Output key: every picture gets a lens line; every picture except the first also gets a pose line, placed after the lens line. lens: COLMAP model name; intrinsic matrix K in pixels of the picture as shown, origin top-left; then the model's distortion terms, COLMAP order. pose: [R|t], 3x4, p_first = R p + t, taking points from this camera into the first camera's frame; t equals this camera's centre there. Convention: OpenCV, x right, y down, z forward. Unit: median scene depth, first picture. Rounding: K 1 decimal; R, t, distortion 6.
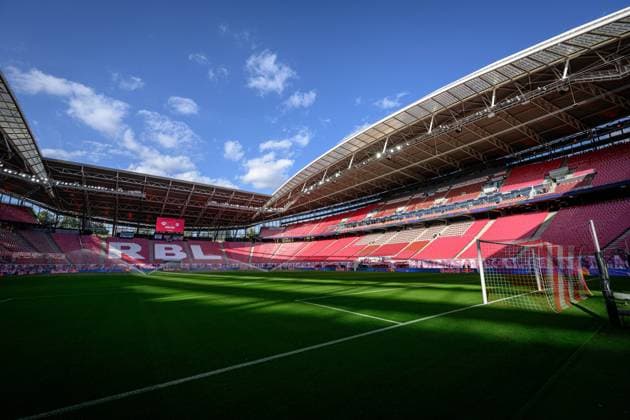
lens RADIAL K [[250.0, 0, 313.4], [0, 250.0, 212.0], [0, 0, 1]] dist [-0.002259, 0.000600]
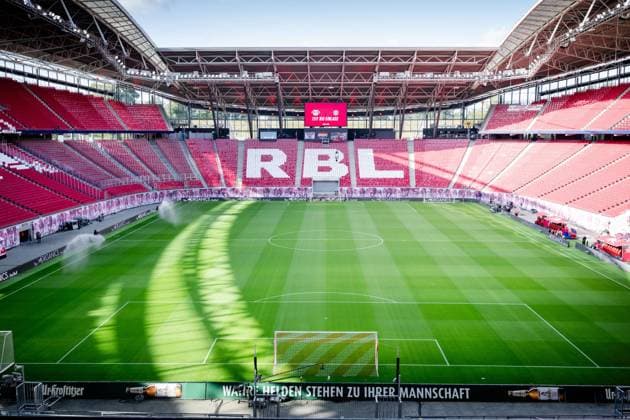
lens RADIAL K [[593.6, 0, 315.2], [0, 593.6, 213.4], [0, 0, 1]] dist [-0.000053, 0.000000]
pose [[0.801394, 0.089010, -0.591477, 0.268346], [0.115519, 0.947215, 0.299062, -0.156506], [0.586876, -0.307994, 0.748810, -0.138698]]
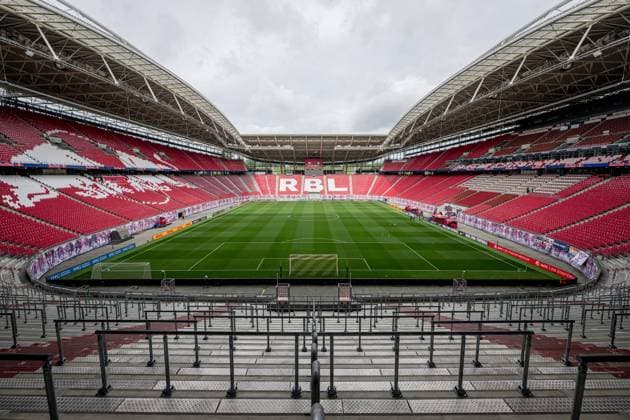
lens RADIAL K [[250.0, 0, 314.0], [0, 250.0, 212.9], [0, 0, 1]] dist [-0.002259, 0.000600]
pose [[0.811626, 0.099338, -0.575670, 0.254768], [0.112459, 0.940435, 0.320836, -0.141773], [0.573251, -0.325137, 0.752110, -0.120272]]
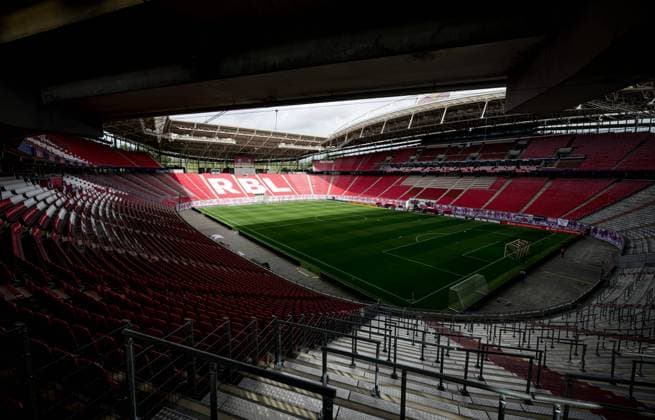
lens RADIAL K [[264.3, 0, 324.0], [0, 264.3, 205.2], [0, 0, 1]] dist [-0.002912, -0.000141]
pose [[0.999471, 0.017671, 0.027296, -0.237231], [-0.025535, 0.946257, 0.322407, -0.175338], [-0.020132, -0.322933, 0.946208, -0.277561]]
